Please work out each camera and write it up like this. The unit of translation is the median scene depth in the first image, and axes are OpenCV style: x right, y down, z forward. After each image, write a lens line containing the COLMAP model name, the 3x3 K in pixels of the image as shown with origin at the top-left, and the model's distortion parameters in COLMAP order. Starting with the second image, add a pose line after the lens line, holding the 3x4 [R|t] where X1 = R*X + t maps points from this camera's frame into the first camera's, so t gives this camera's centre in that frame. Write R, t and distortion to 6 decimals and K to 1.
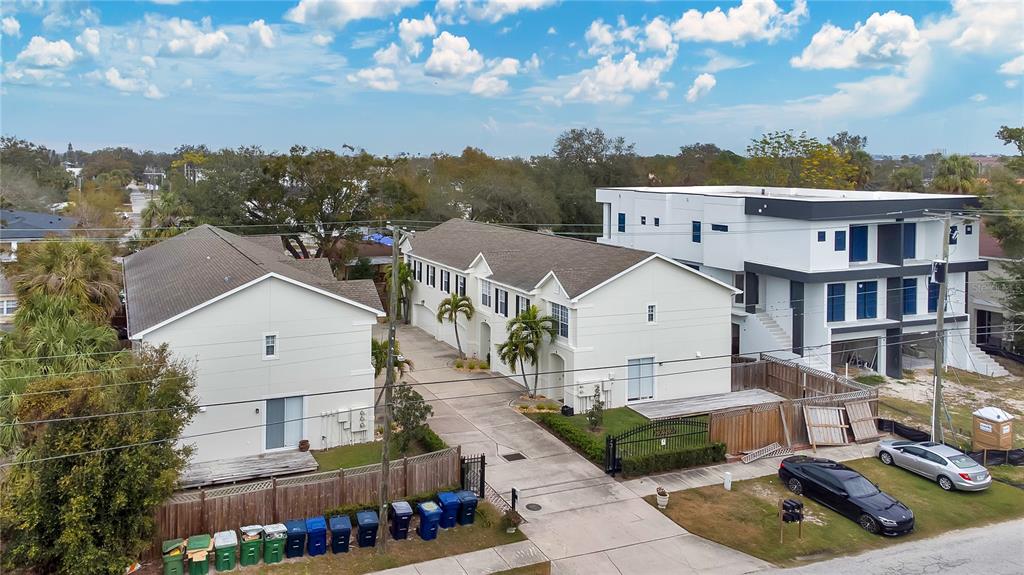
lens RADIAL K [[787.8, 0, 493.8], [0, 787.8, 289.9], [0, 0, 1]] dist [0.058092, 0.005051]
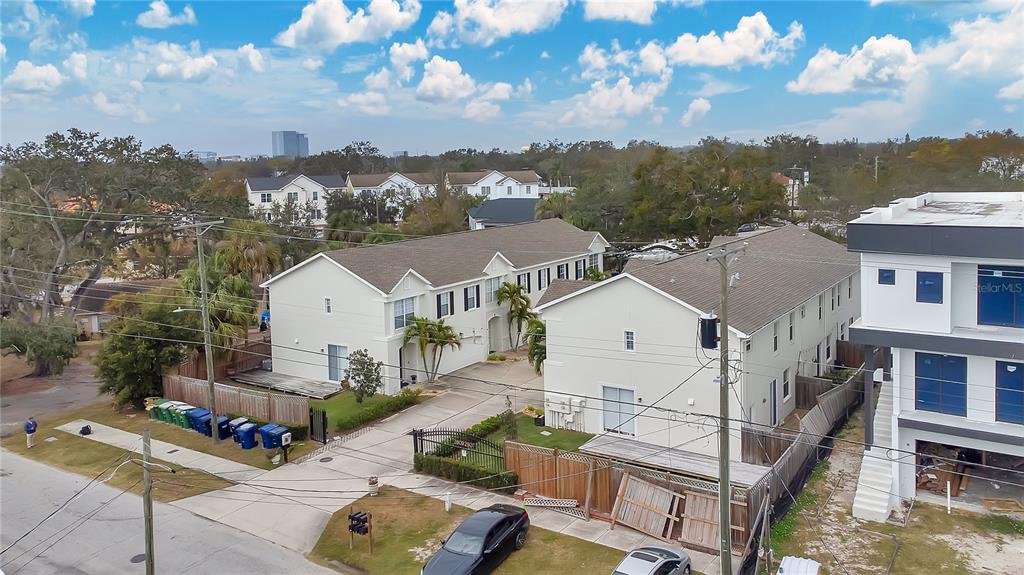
lens RADIAL K [[787.8, 0, 493.8], [0, 787.8, 289.9], [0, 0, 1]] dist [0.058092, 0.005051]
pose [[0.538476, 0.113120, -0.835013, 0.825771], [-0.108494, 0.992007, 0.064423, -0.065907], [0.835627, 0.055904, 0.546445, 0.368679]]
